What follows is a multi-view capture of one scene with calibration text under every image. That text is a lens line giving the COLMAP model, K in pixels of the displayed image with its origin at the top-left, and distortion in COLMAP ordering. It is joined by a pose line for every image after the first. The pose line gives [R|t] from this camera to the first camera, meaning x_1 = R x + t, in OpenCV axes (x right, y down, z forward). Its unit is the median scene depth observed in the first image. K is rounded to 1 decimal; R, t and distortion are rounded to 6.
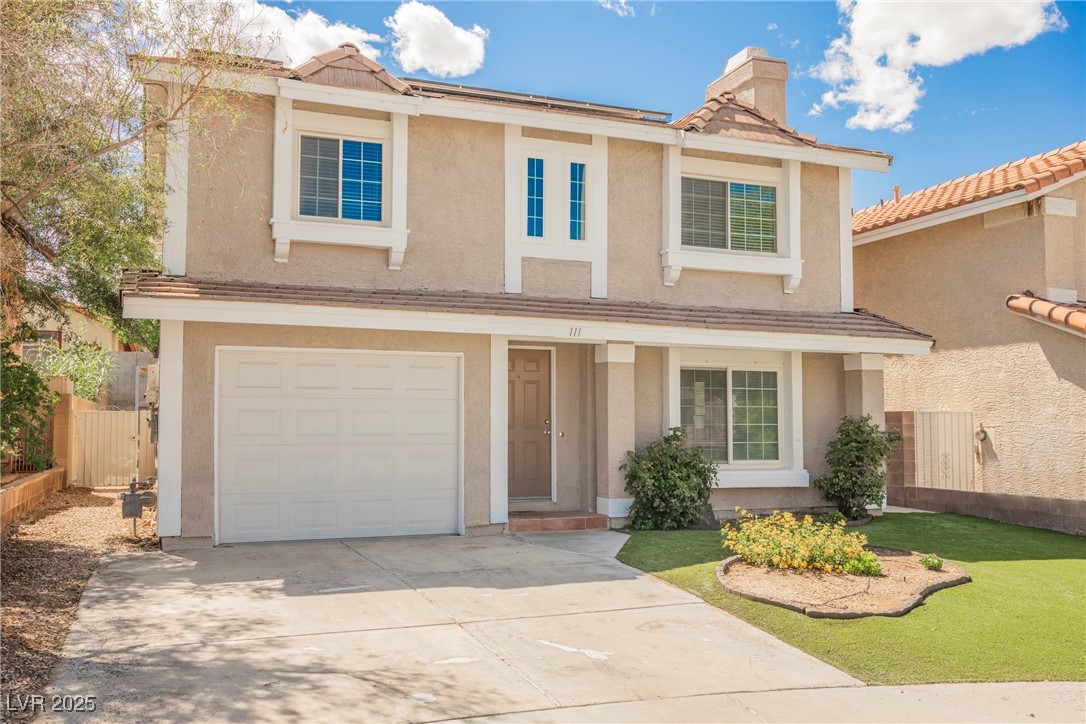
lens RADIAL K [[1018.0, 0, 545.0], [0, 1018.0, 362.1], [0, 0, 1]] dist [-0.001349, 0.000000]
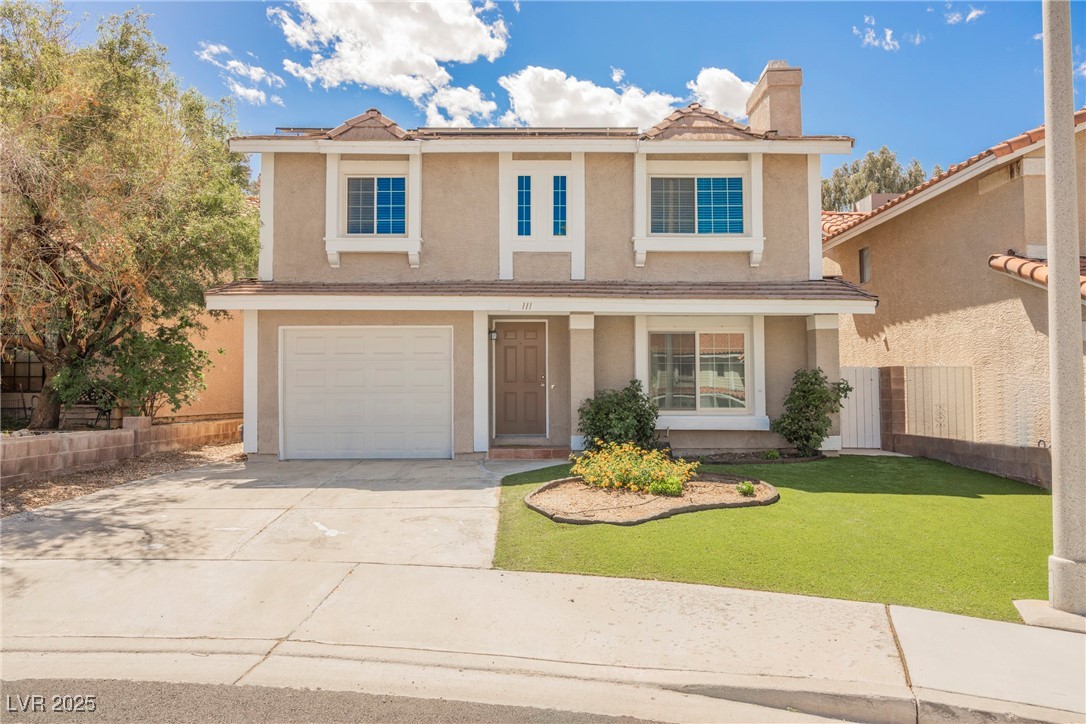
lens RADIAL K [[777.0, 0, 541.5], [0, 777.0, 364.6], [0, 0, 1]] dist [-0.009819, 0.001744]
pose [[0.924399, -0.020419, -0.380881, 0.373694], [0.027160, 0.999555, 0.012332, 0.029685], [0.380460, -0.021744, 0.924542, 0.077962]]
